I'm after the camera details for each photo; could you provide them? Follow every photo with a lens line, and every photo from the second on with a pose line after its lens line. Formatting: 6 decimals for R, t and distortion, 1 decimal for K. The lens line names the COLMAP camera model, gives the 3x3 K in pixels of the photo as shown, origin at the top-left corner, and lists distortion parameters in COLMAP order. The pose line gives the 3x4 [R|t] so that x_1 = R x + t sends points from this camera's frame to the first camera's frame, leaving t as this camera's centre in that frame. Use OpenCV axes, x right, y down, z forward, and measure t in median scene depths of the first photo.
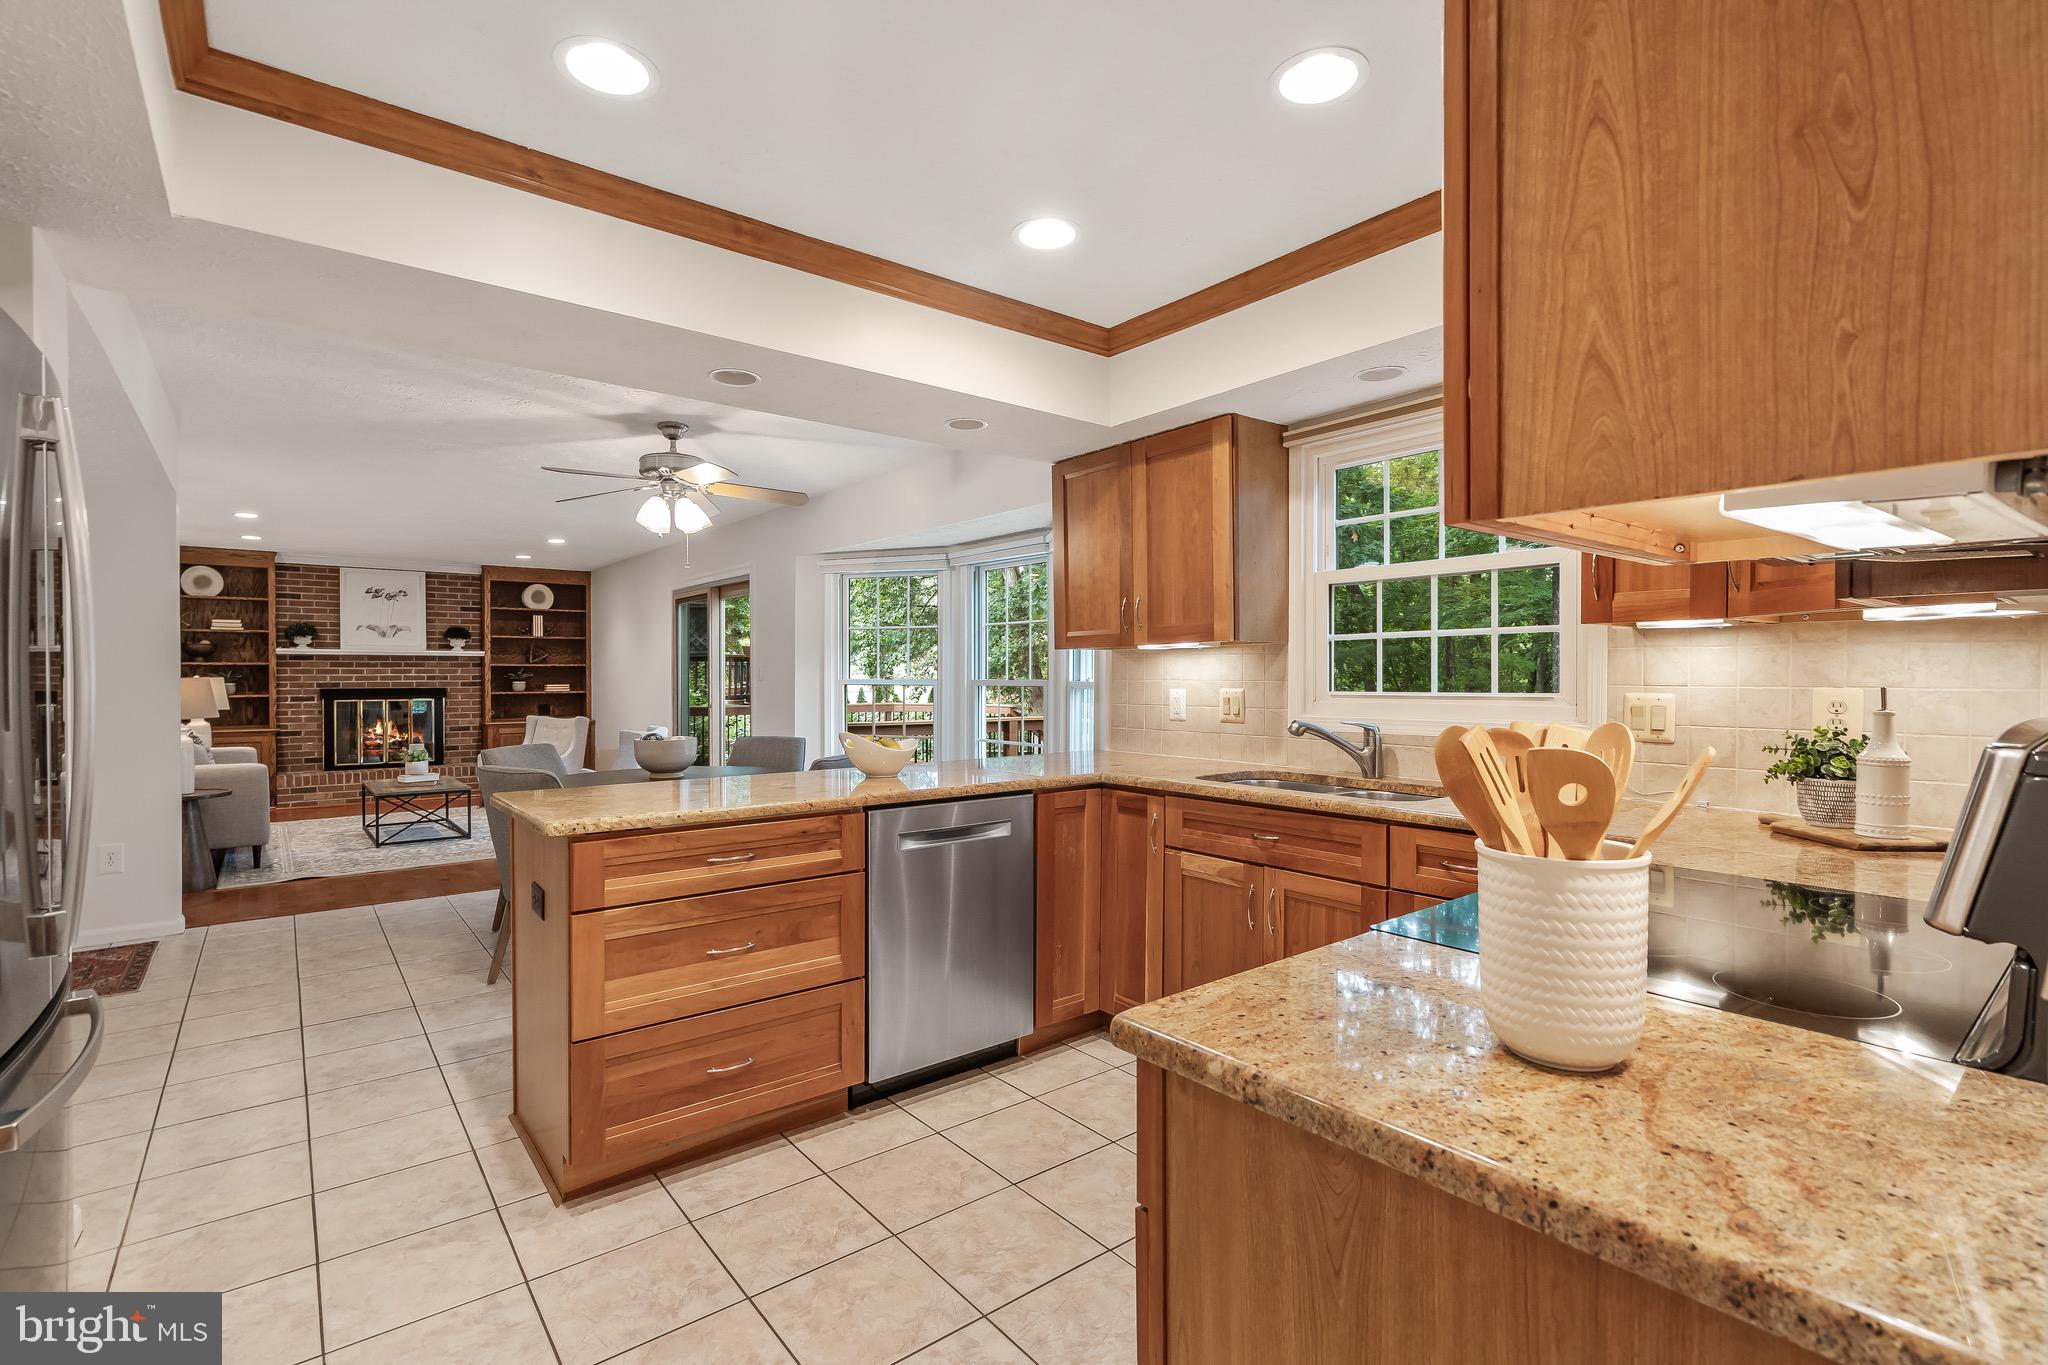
lens RADIAL K [[939.0, 0, 1024.6], [0, 939.0, 691.6], [0, 0, 1]] dist [-0.009767, 0.002716]
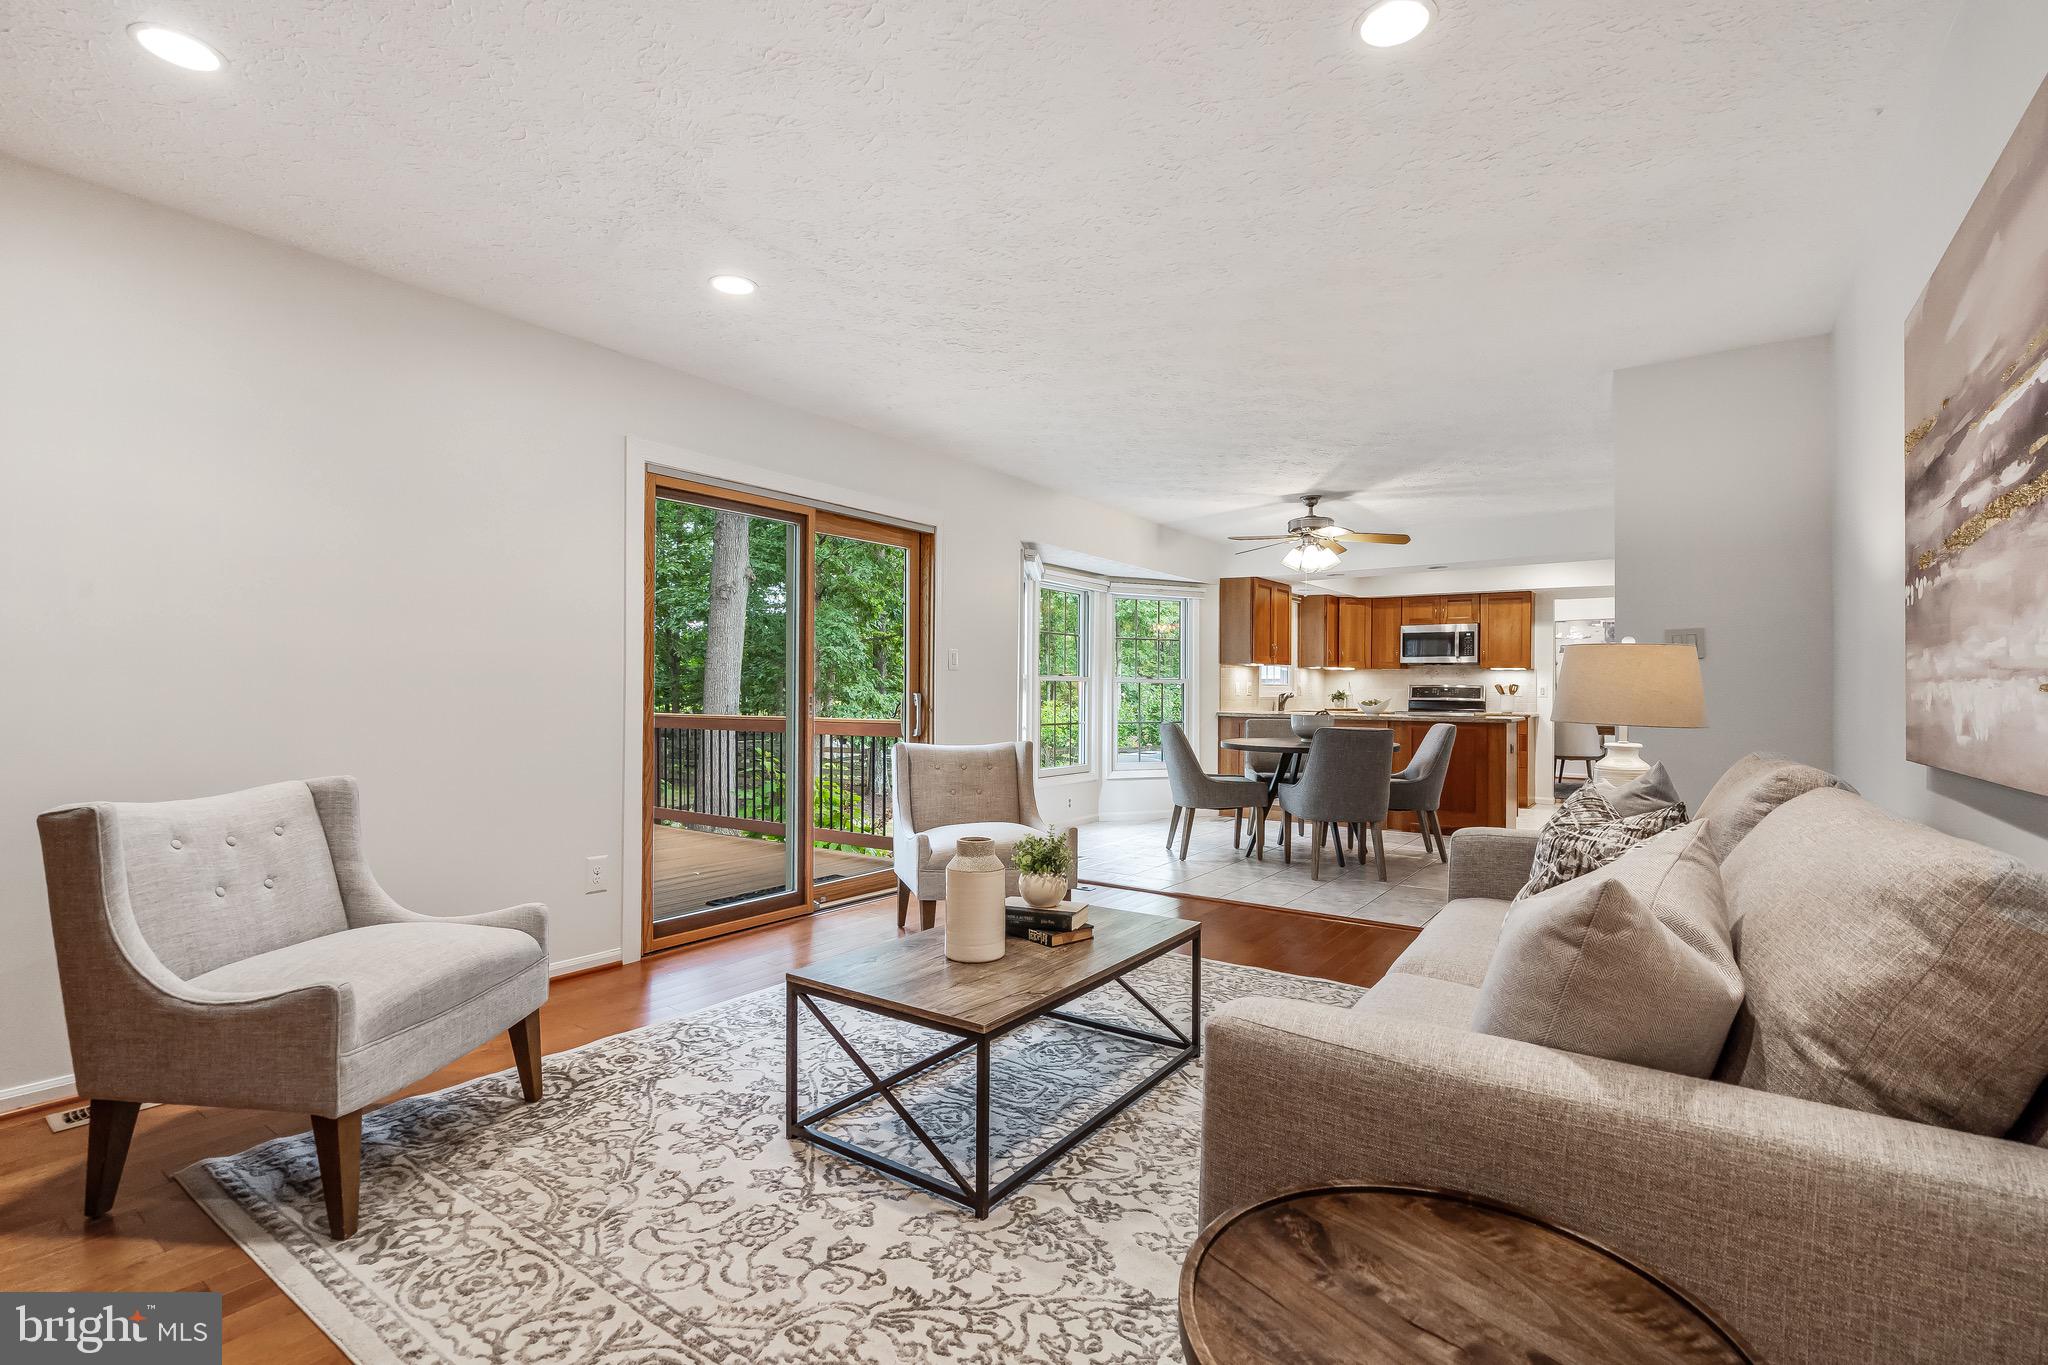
lens RADIAL K [[939.0, 0, 1022.7], [0, 939.0, 690.9], [0, 0, 1]] dist [-0.009767, 0.002716]
pose [[-0.263016, -0.000542, 0.964791, -0.895383], [0.010053, 0.999944, 0.003302, 0.002409], [-0.964739, 0.010568, -0.262995, 0.978723]]
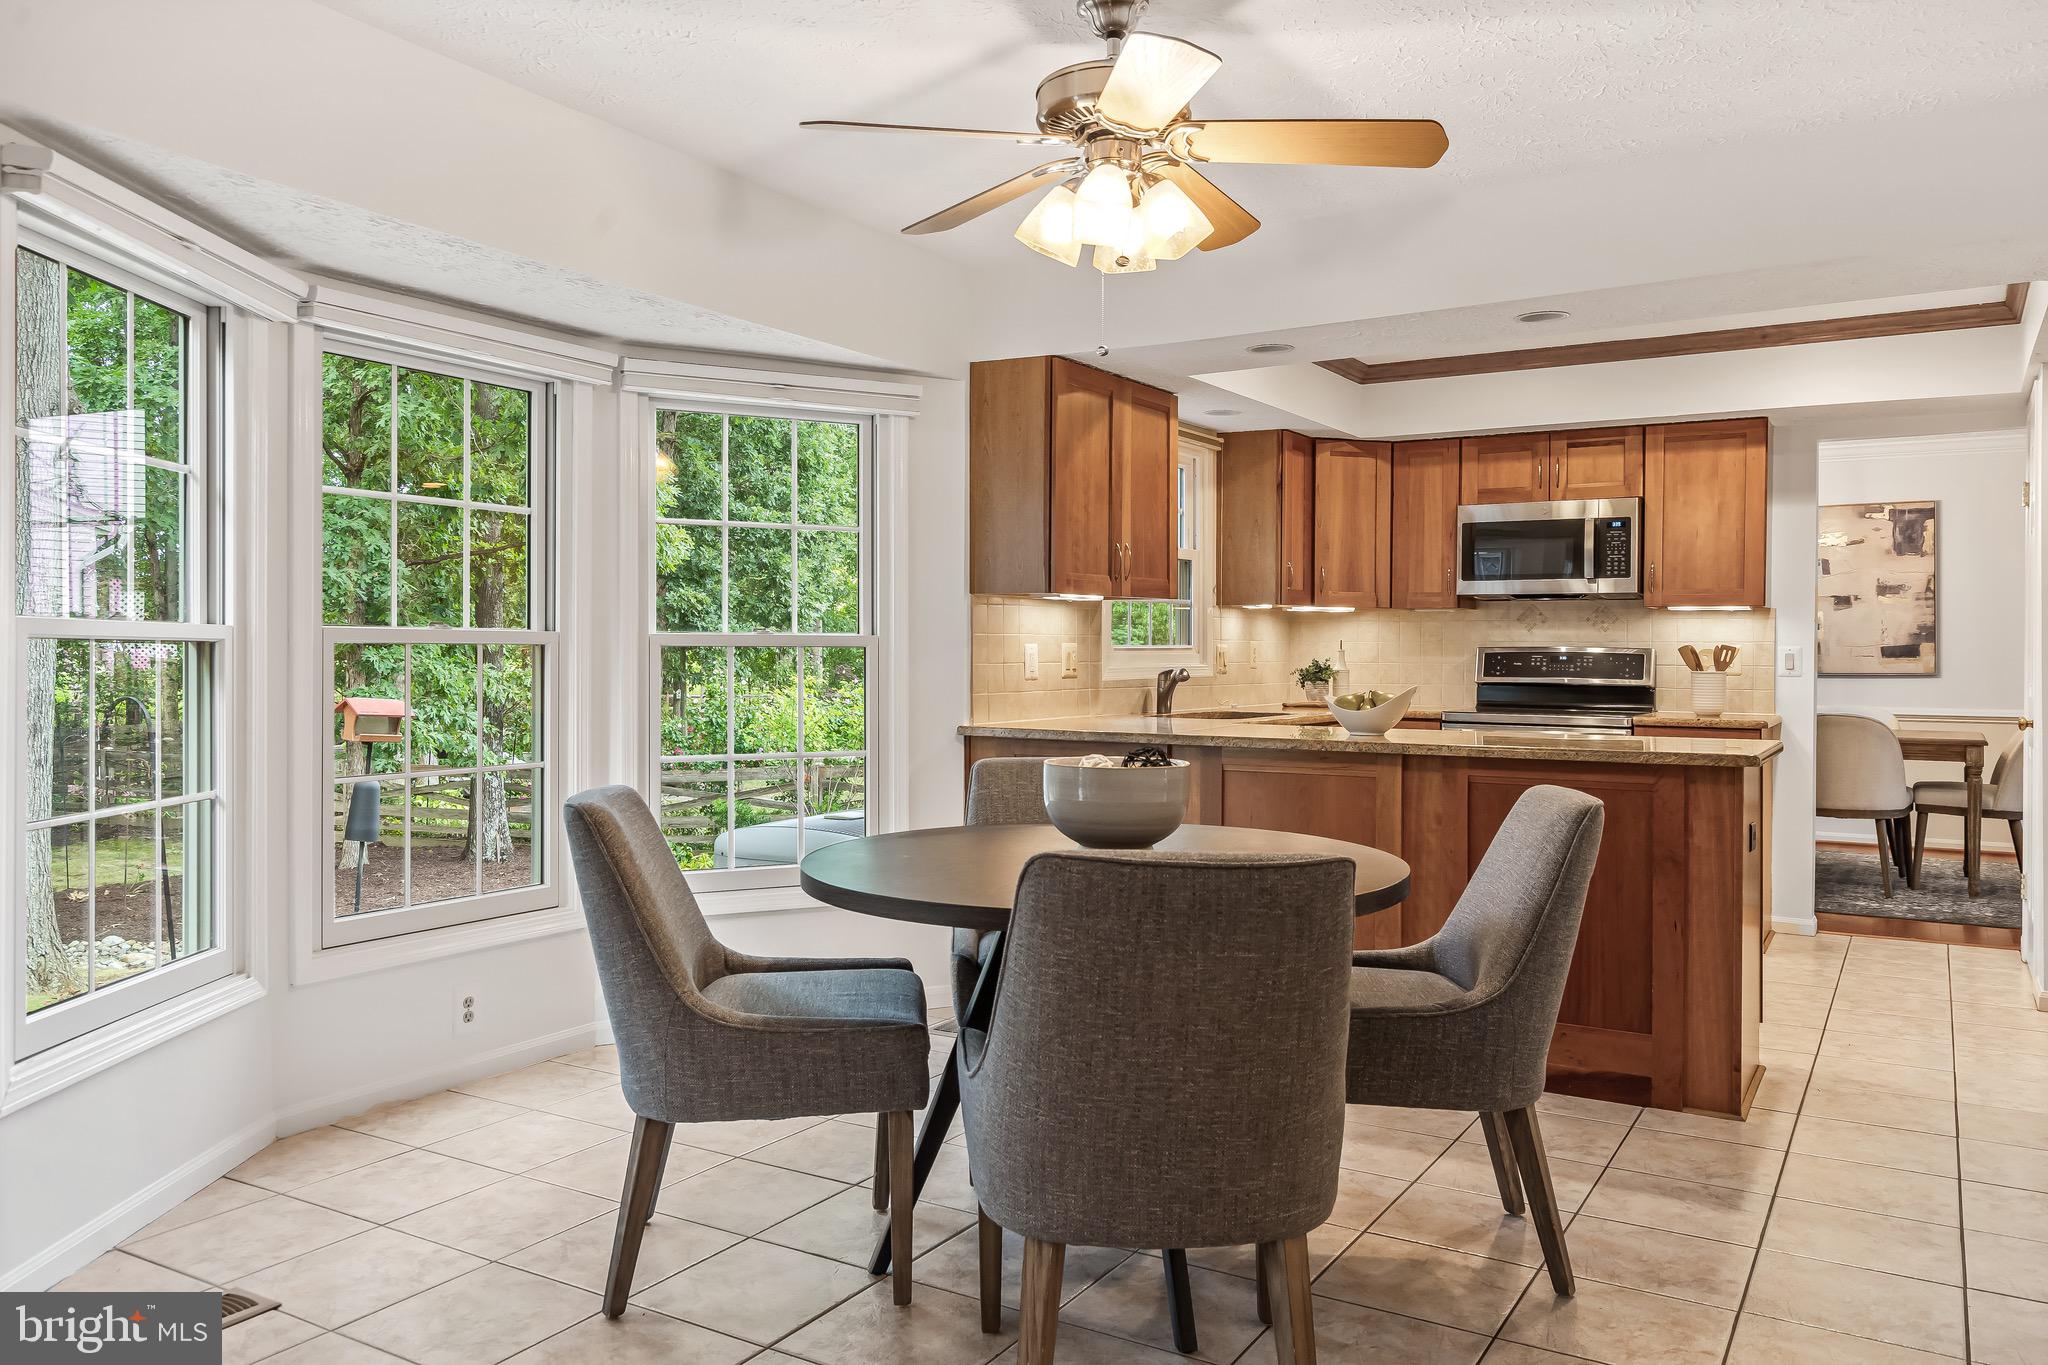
lens RADIAL K [[1490.4, 0, 1017.5], [0, 1490.4, 666.6], [0, 0, 1]] dist [0.004444, 0.007569]
pose [[-0.335171, -0.010354, 0.942100, -0.534718], [0.012678, 0.999800, 0.015499, -0.001480], [-0.942072, 0.017139, -0.334973, 0.682913]]
